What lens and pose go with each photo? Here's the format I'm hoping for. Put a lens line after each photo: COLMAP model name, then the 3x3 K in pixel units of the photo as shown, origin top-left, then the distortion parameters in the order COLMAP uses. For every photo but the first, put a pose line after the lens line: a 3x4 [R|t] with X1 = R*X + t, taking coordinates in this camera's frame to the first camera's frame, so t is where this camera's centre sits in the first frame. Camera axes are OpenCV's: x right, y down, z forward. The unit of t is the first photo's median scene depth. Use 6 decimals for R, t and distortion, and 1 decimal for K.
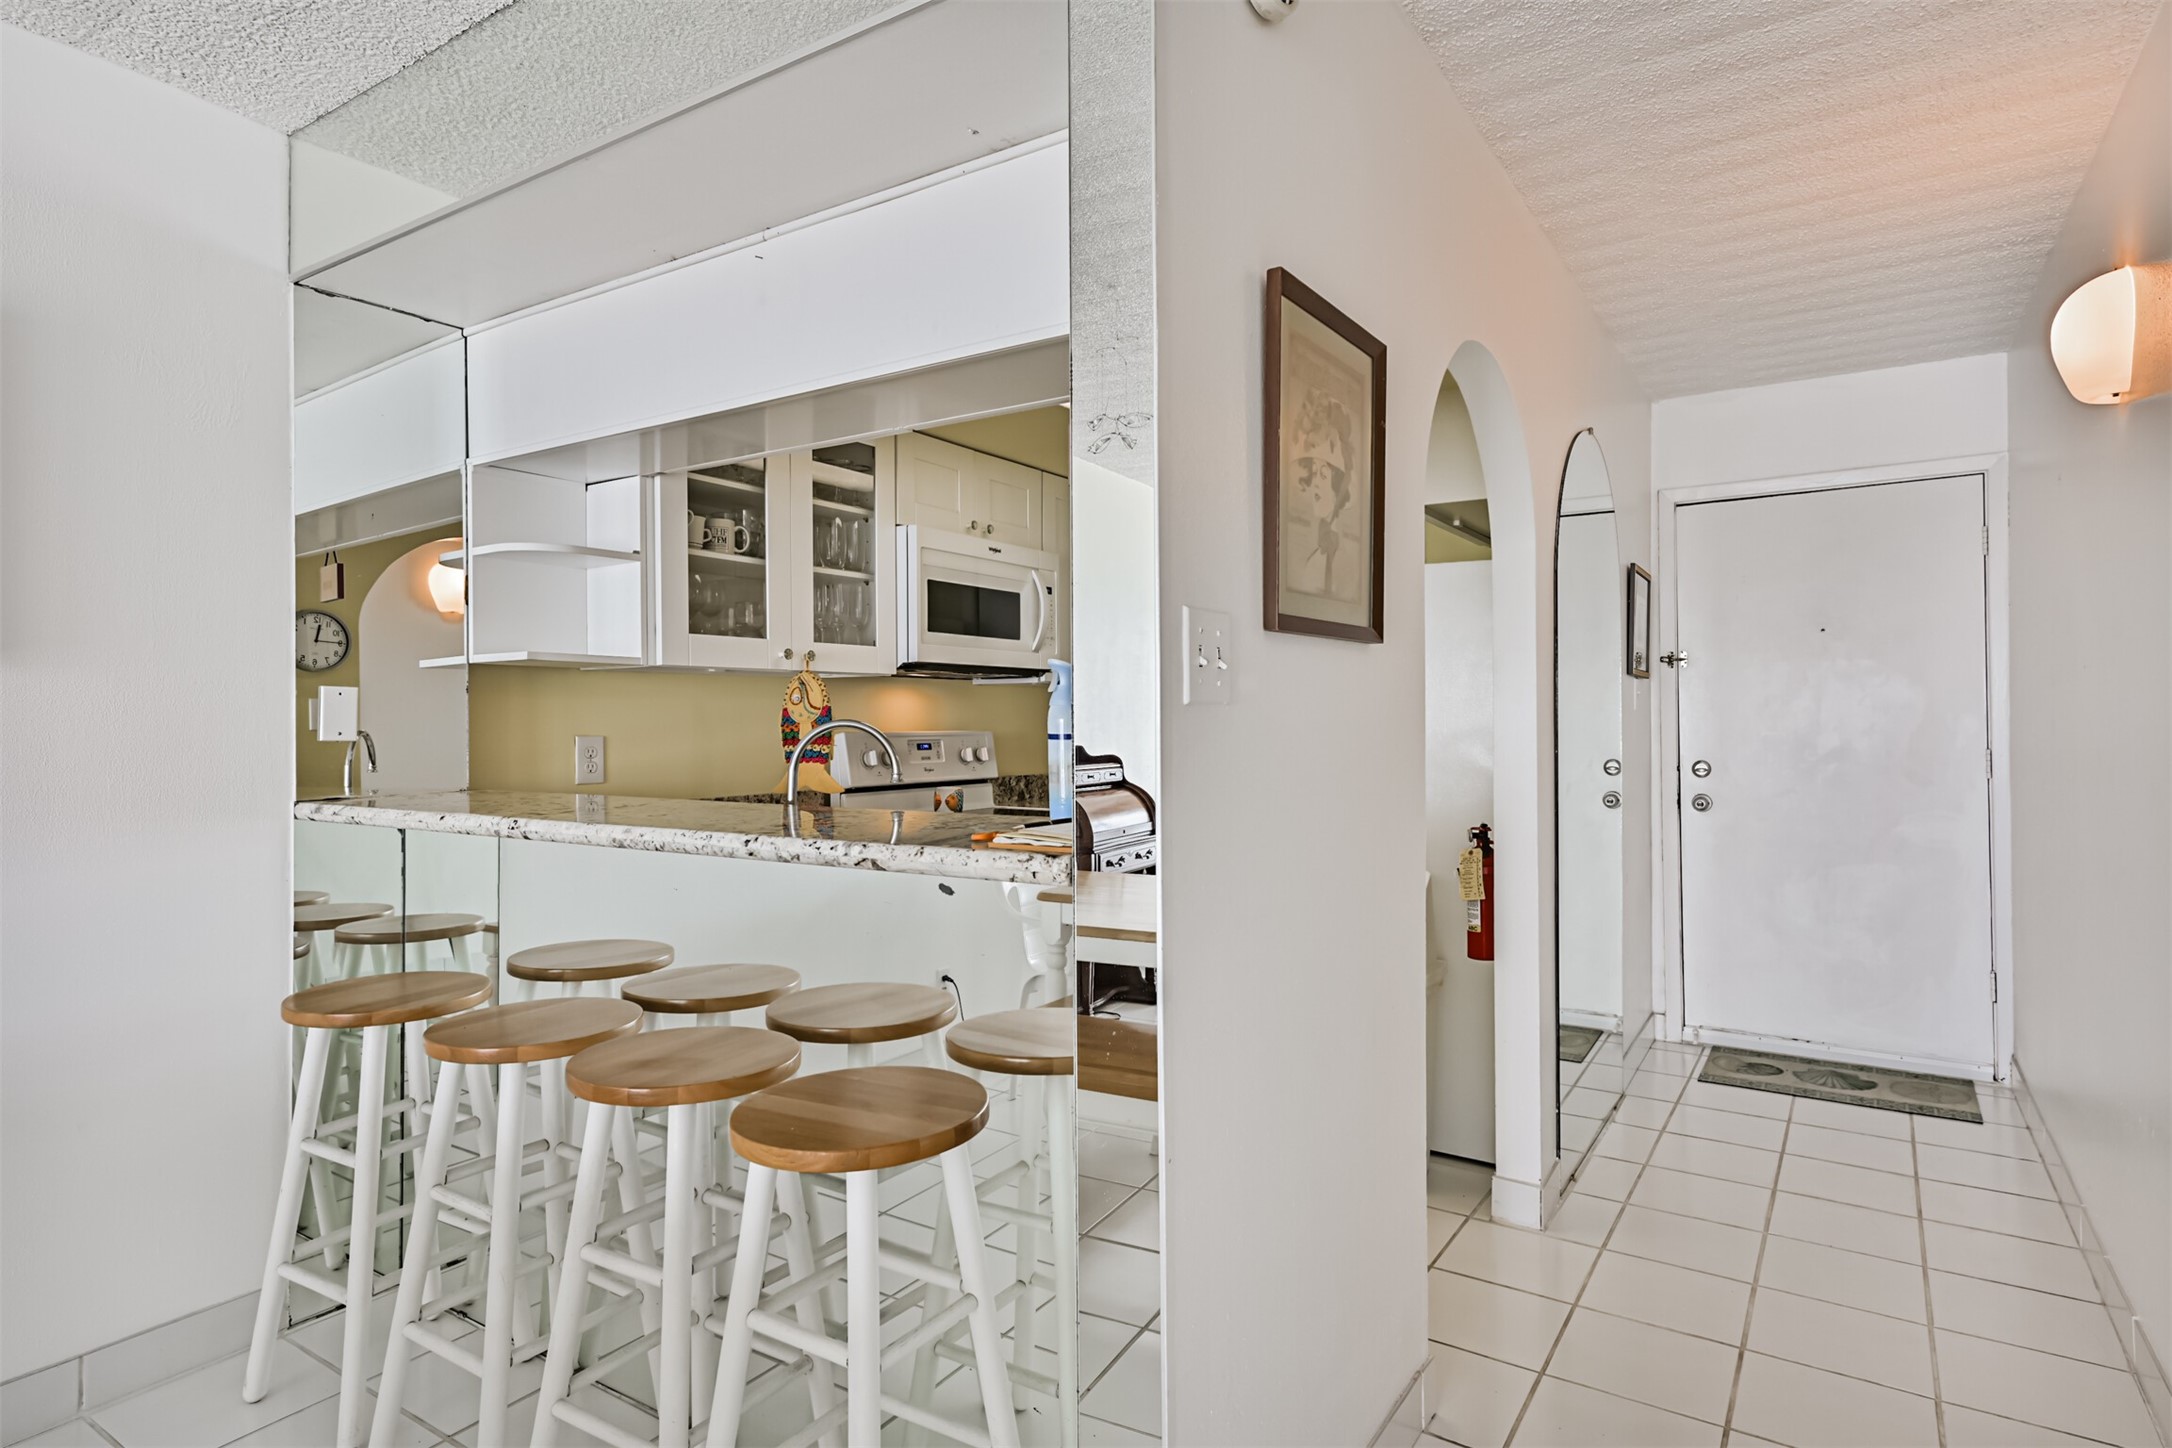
lens RADIAL K [[1156.2, 0, 1100.1], [0, 1156.2, 703.1], [0, 0, 1]] dist [0.002400, -0.000270]
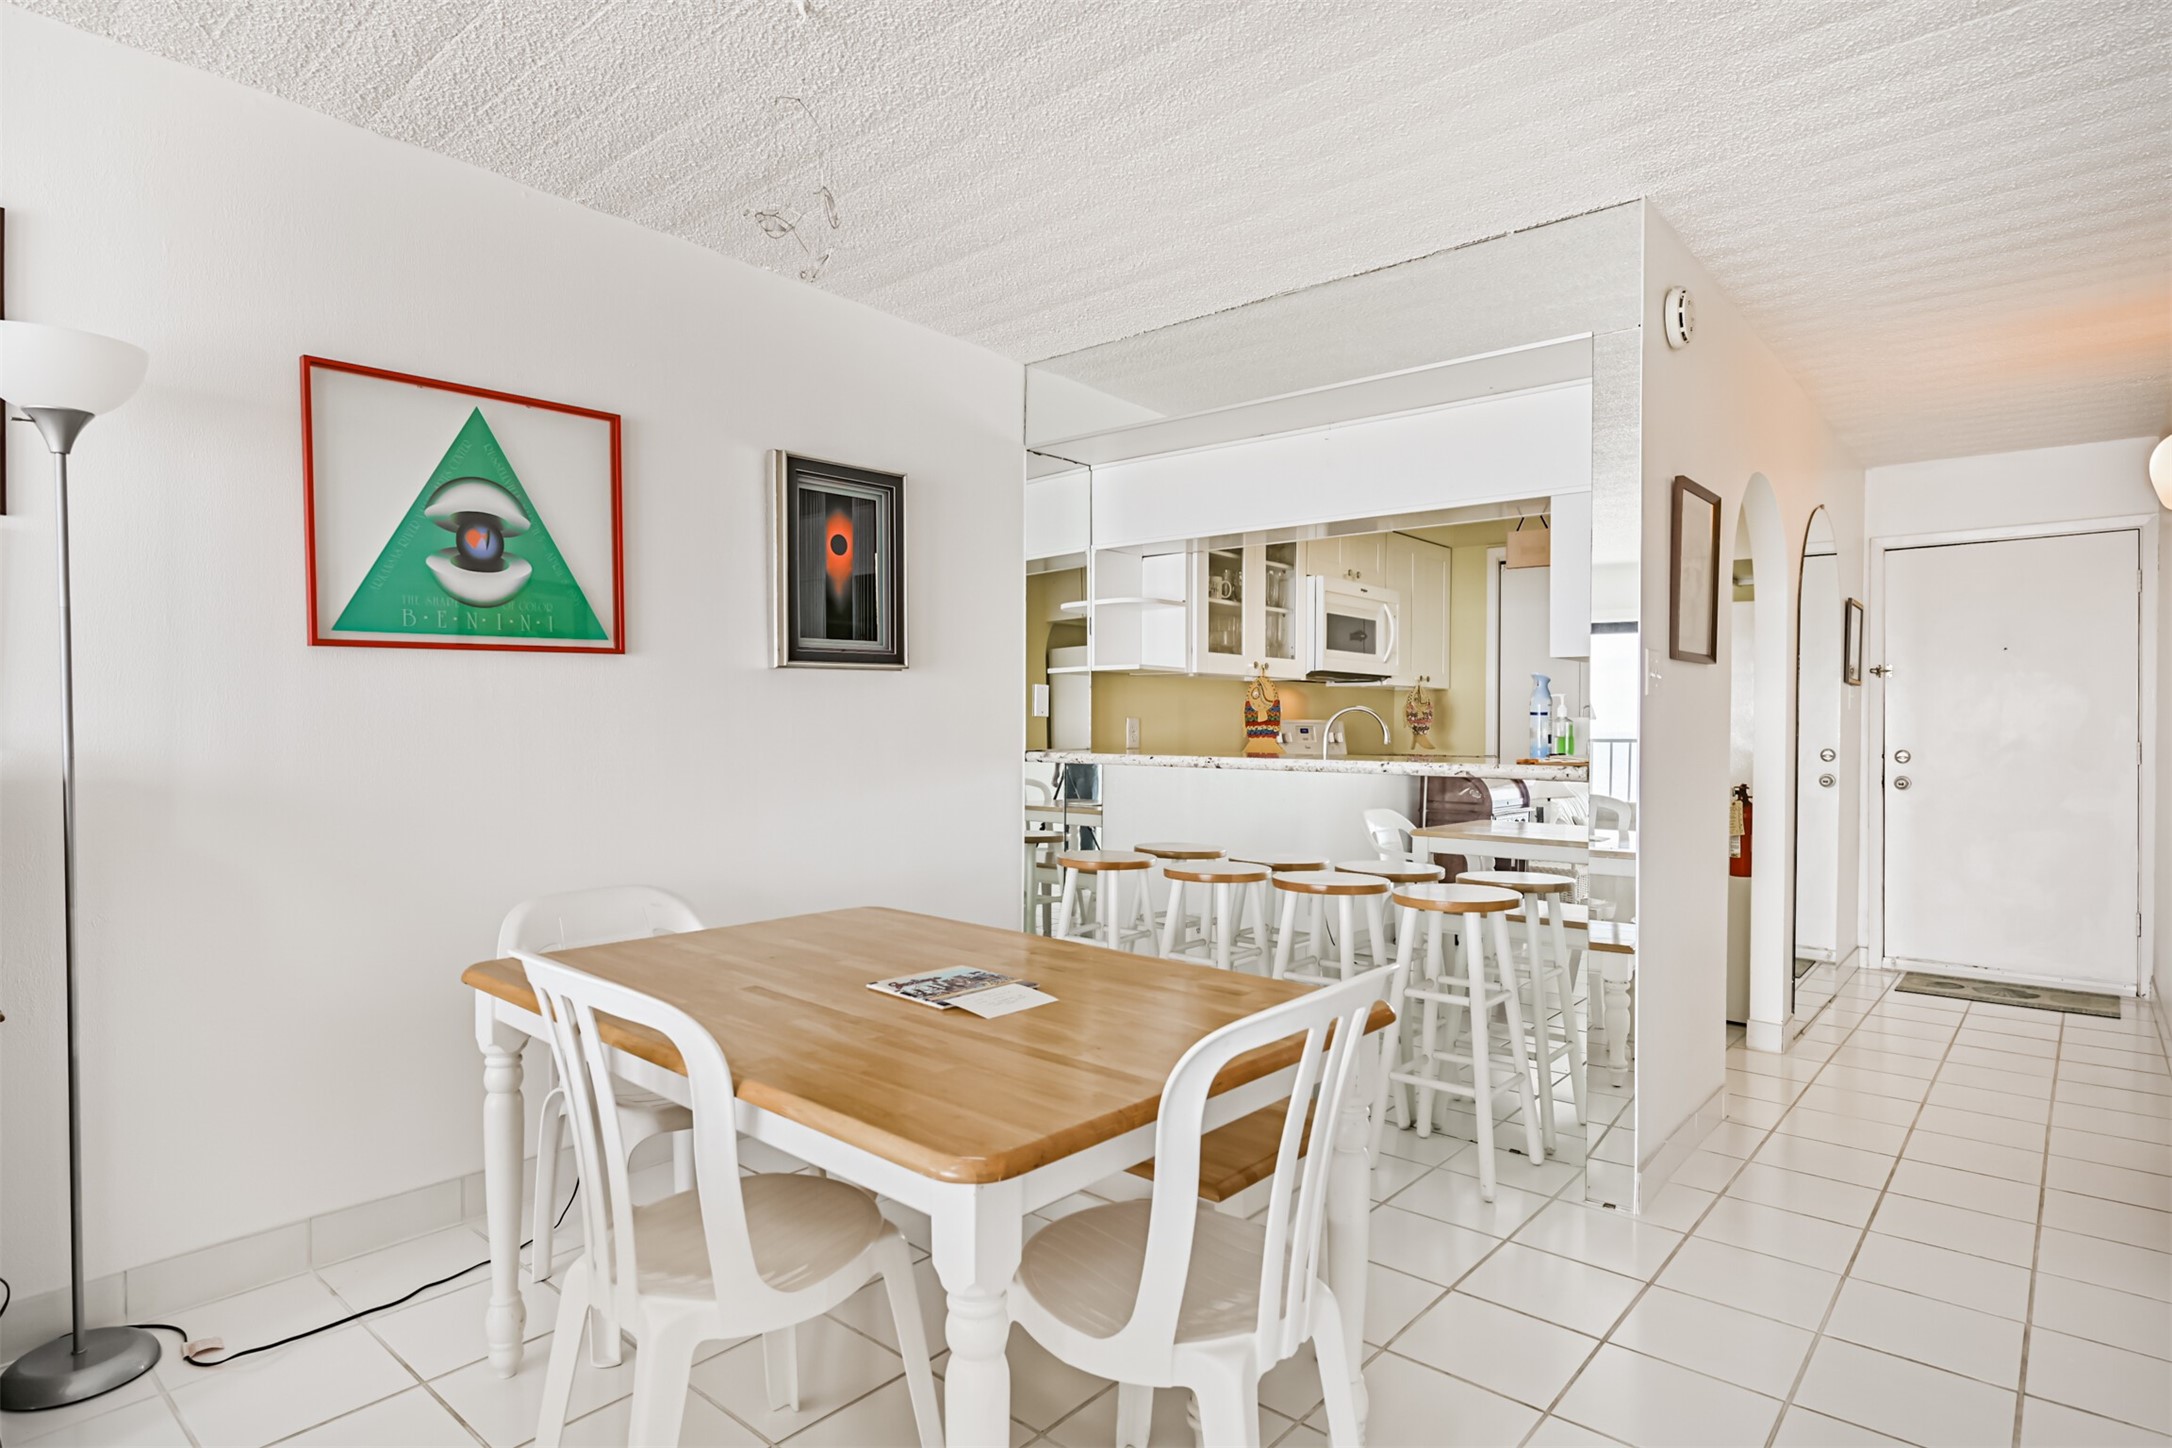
lens RADIAL K [[1164.4, 0, 1086.0], [0, 1164.4, 724.0], [0, 0, 1]] dist [-0.015854, 0.000544]
pose [[0.990991, 0.010916, -0.133482, -0.259628], [-0.008996, 0.999847, 0.014974, 0.012259], [0.133626, -0.013638, 0.990938, -0.489312]]
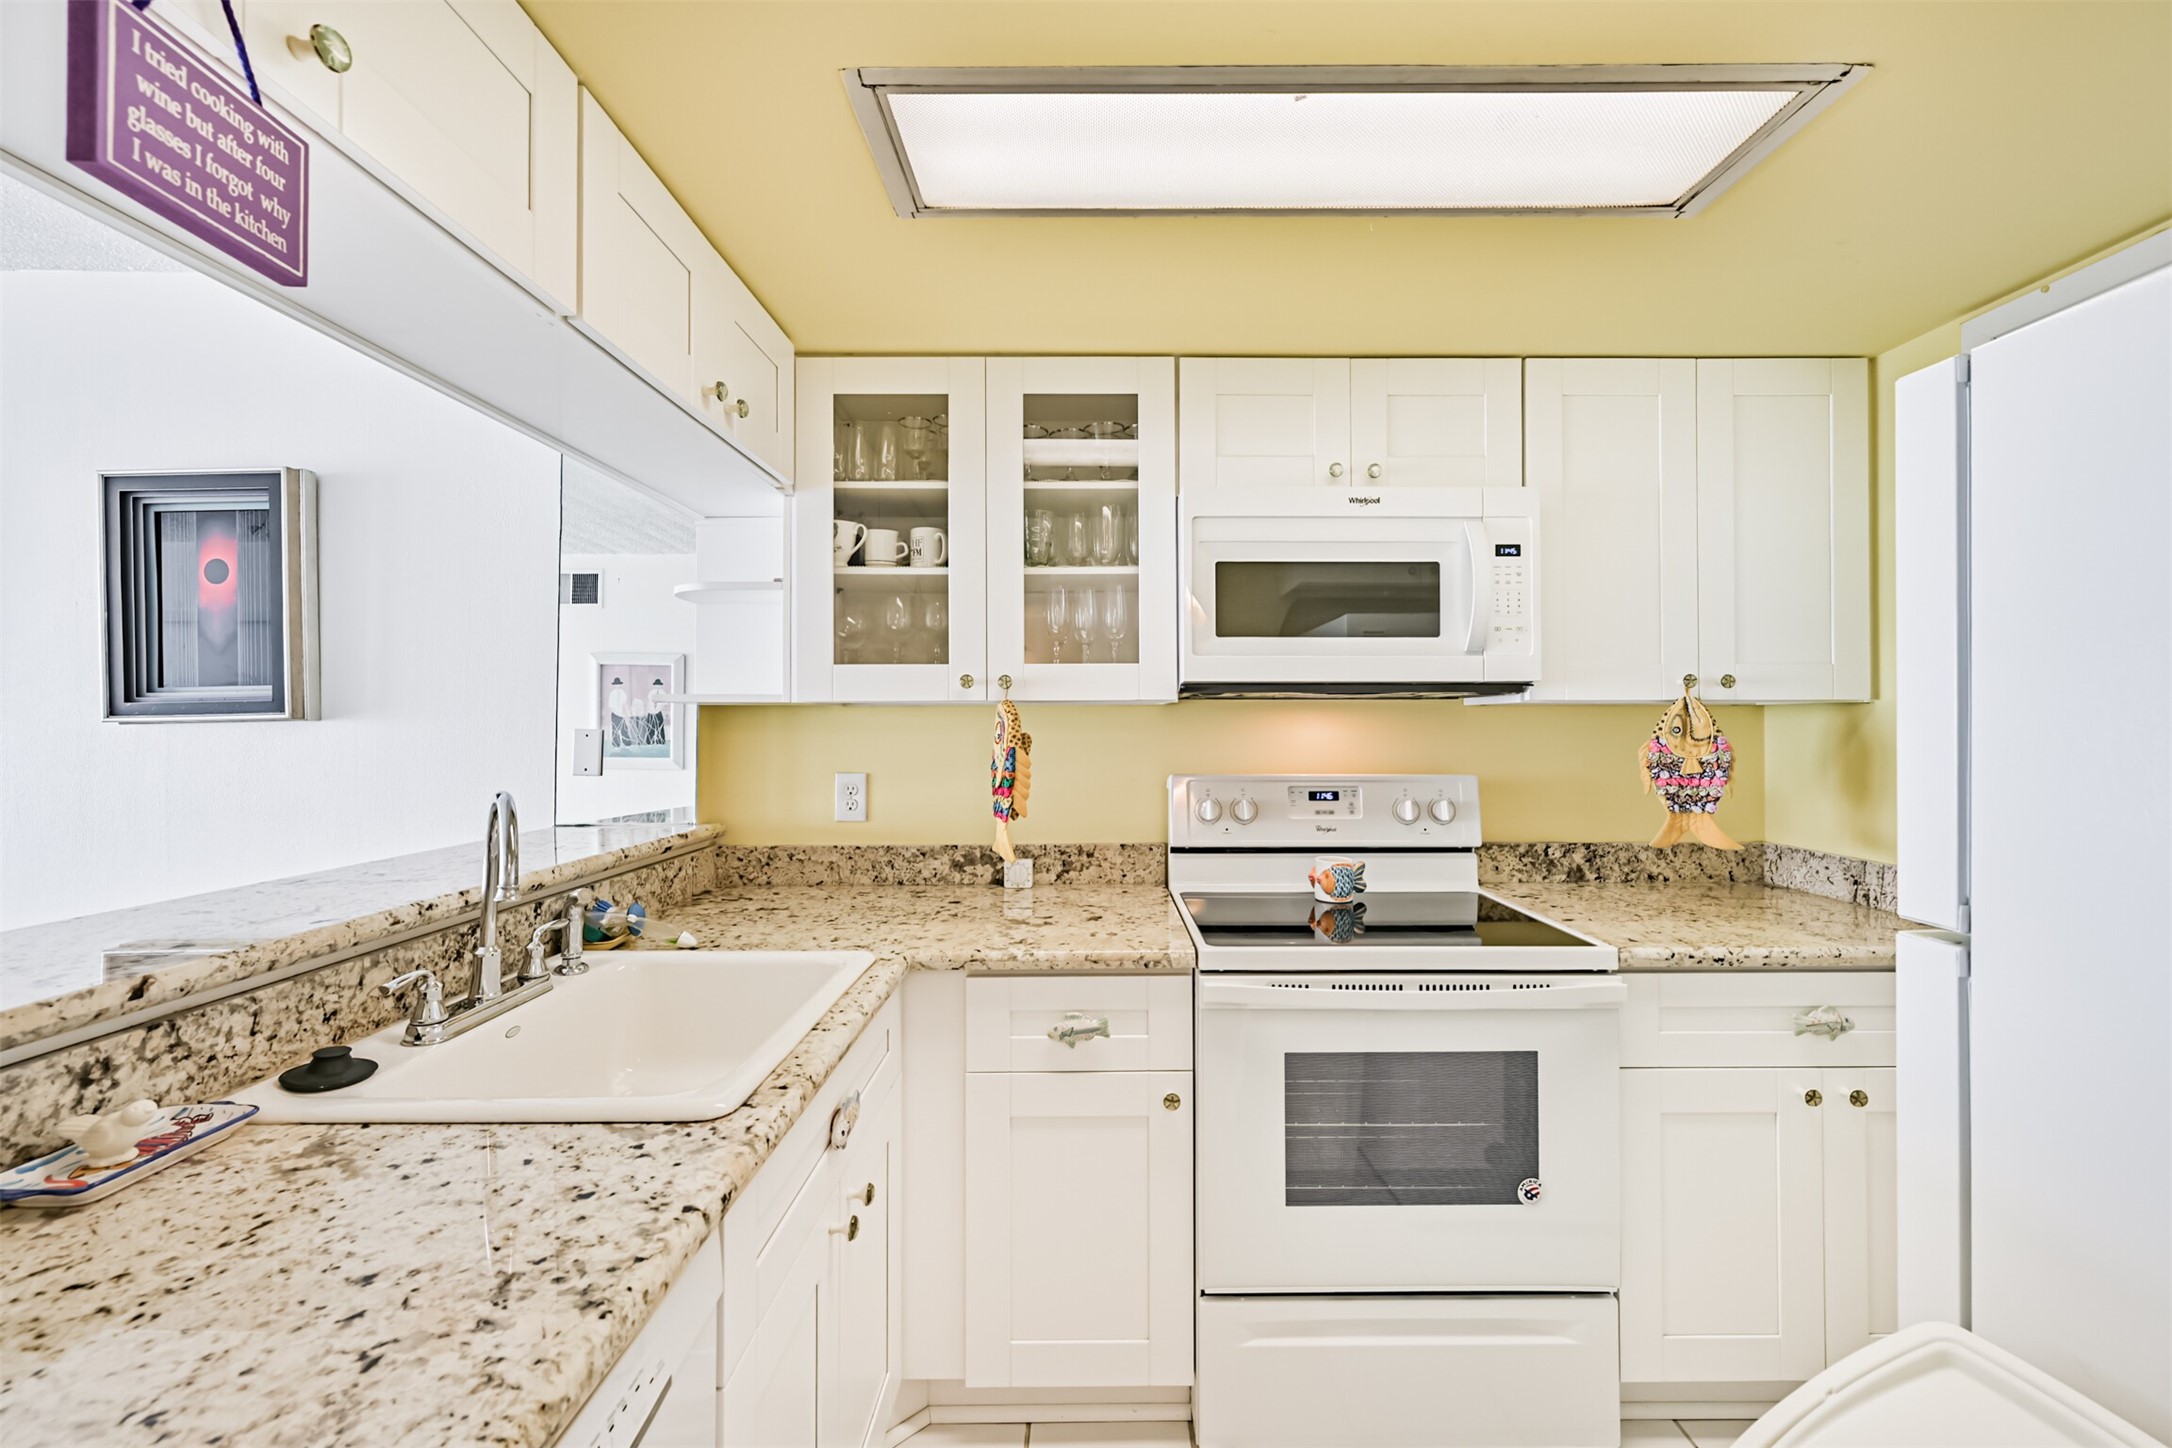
lens RADIAL K [[865.4, 0, 1092.7], [0, 865.4, 715.4], [0, 0, 1]] dist [0.000834, 0.000979]
pose [[0.542619, -0.002330, -0.839976, 0.253085], [0.012160, 0.999913, 0.005082, -0.019012], [0.839891, -0.012972, 0.542600, 0.678183]]
